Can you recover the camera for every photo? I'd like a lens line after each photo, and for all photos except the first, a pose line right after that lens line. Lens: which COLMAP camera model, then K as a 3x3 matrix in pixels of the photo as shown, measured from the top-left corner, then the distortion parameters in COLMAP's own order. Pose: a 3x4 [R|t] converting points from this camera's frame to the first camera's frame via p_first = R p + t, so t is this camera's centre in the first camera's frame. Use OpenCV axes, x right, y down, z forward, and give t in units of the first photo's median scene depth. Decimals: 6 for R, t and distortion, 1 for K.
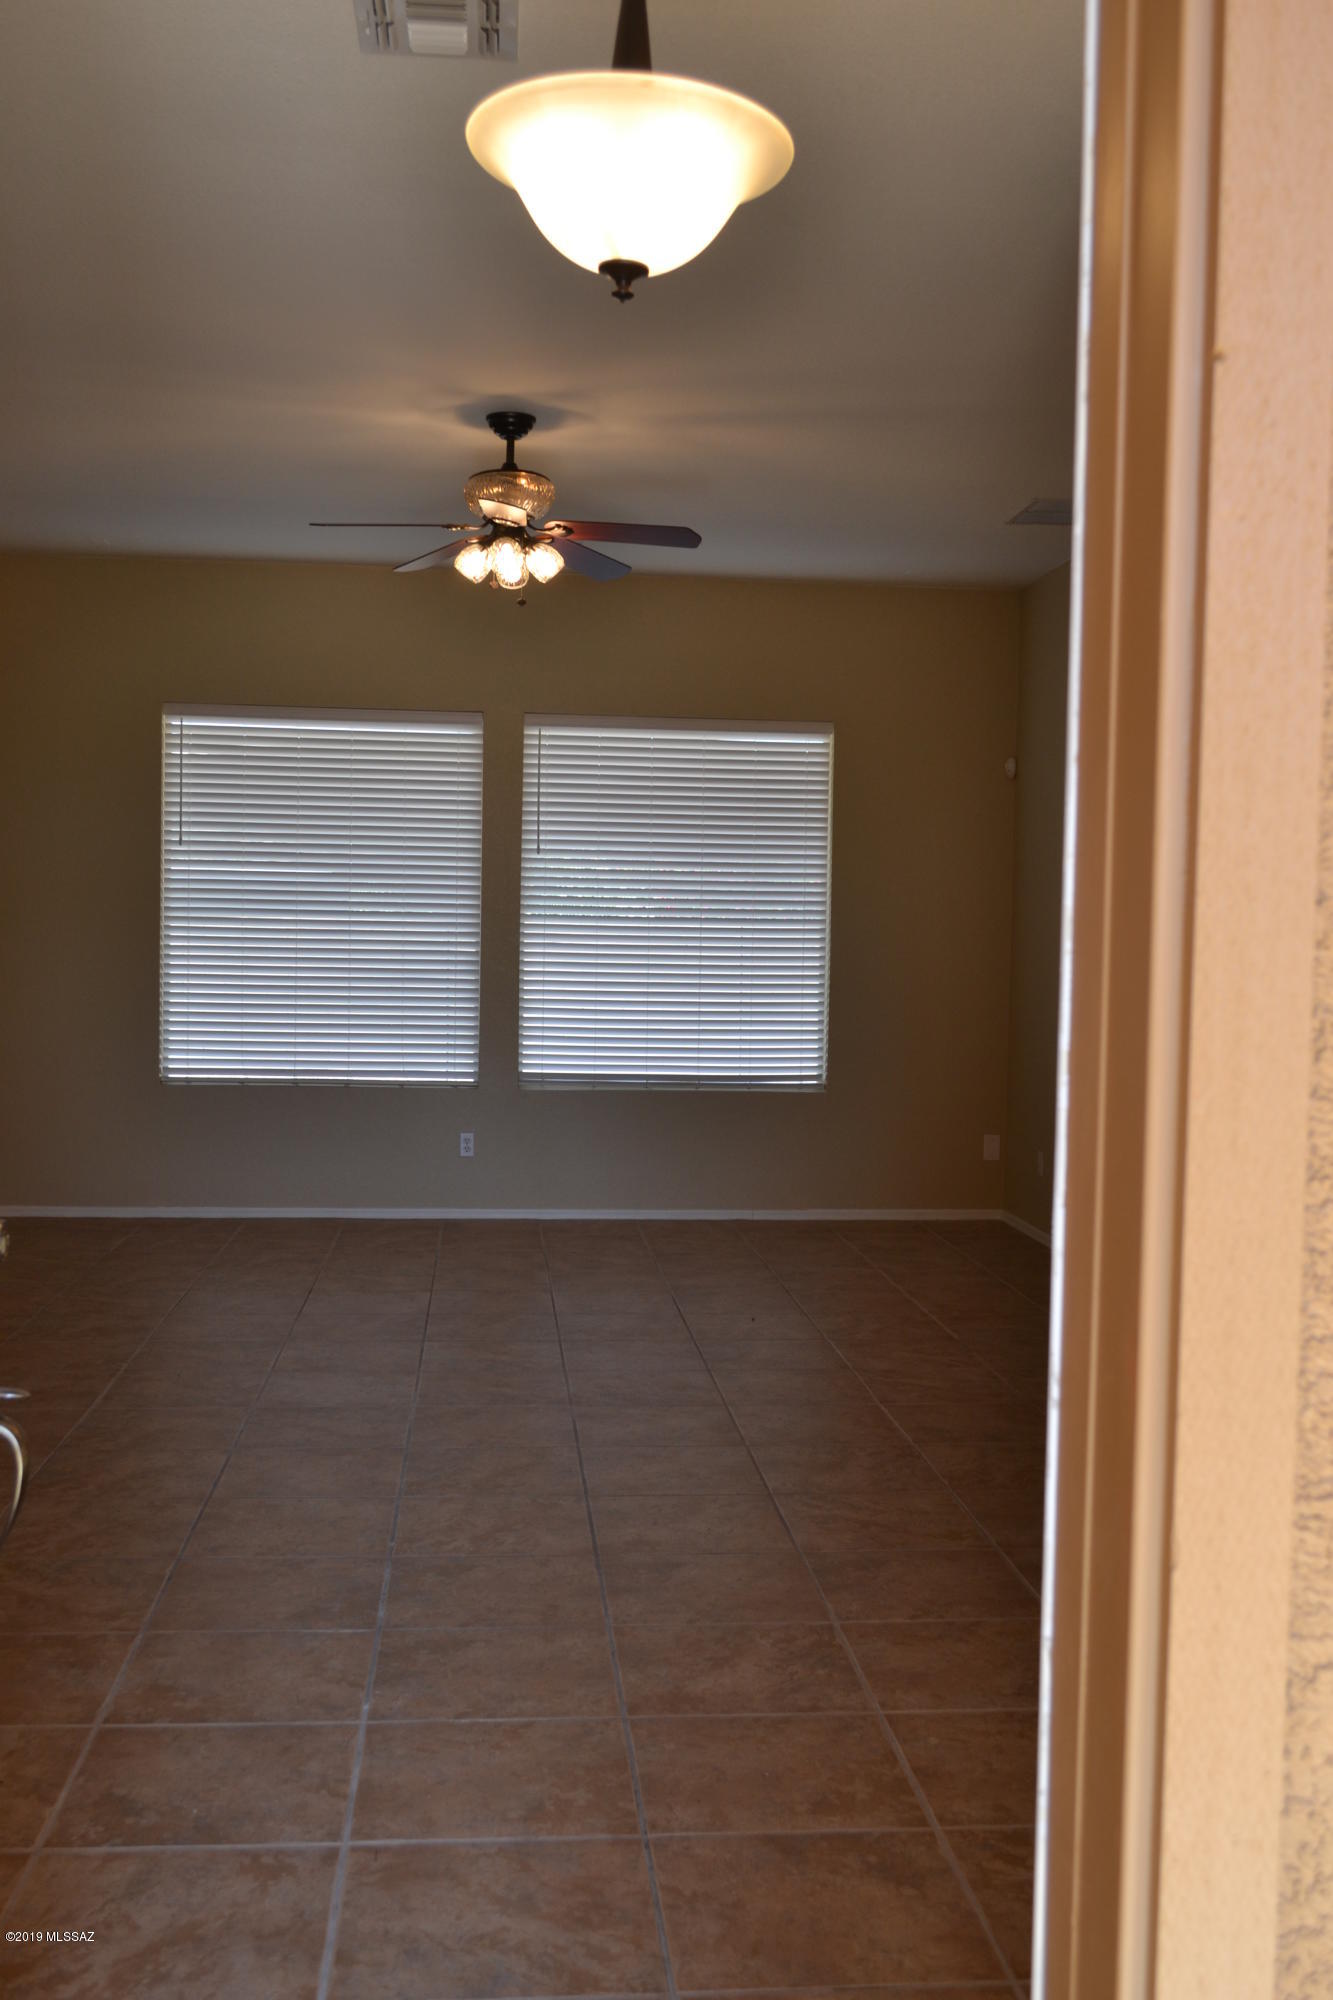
lens RADIAL K [[1900.4, 0, 666.5], [0, 1900.4, 1000.0], [0, 0, 1]] dist [-0.013118, 0.000063]
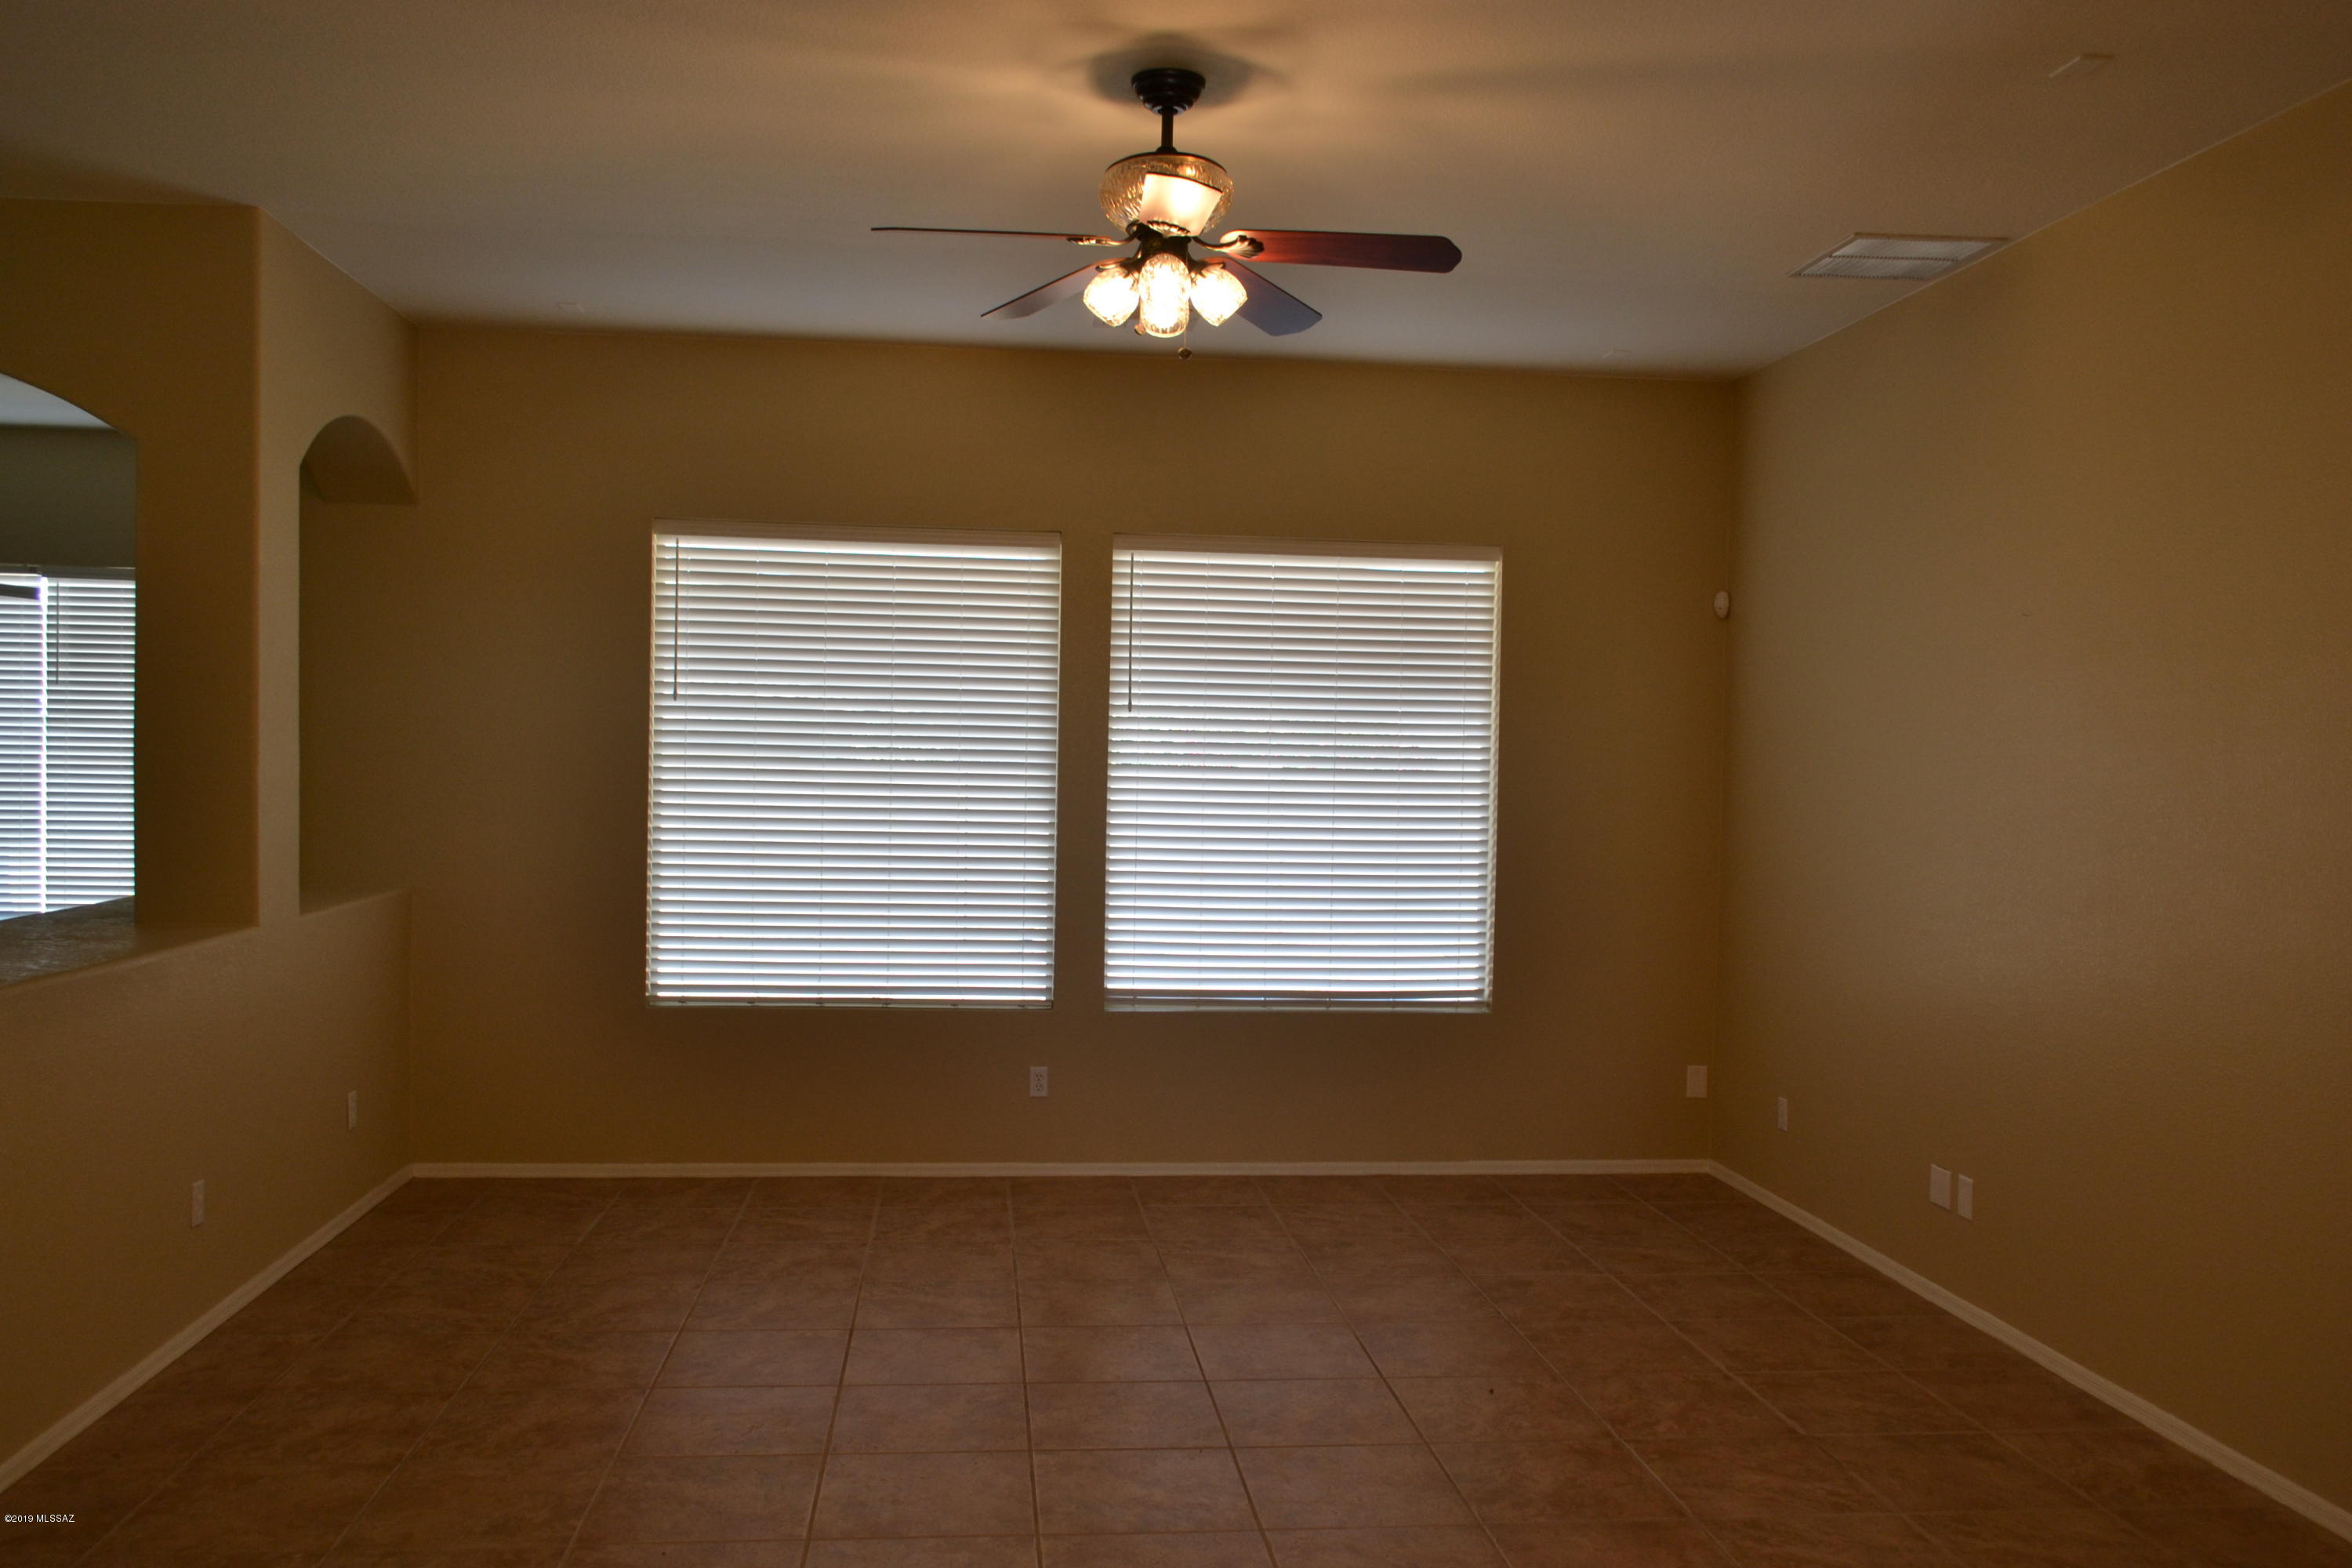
lens RADIAL K [[1881.4, 0, 1172.7], [0, 1881.4, 793.6], [0, 0, 1]] dist [-0.001099, 0.001331]
pose [[0.999980, 0.001287, 0.006249, -0.055106], [-0.001149, 0.999757, -0.022006, -0.025973], [-0.006276, 0.021998, 0.999738, 0.222336]]
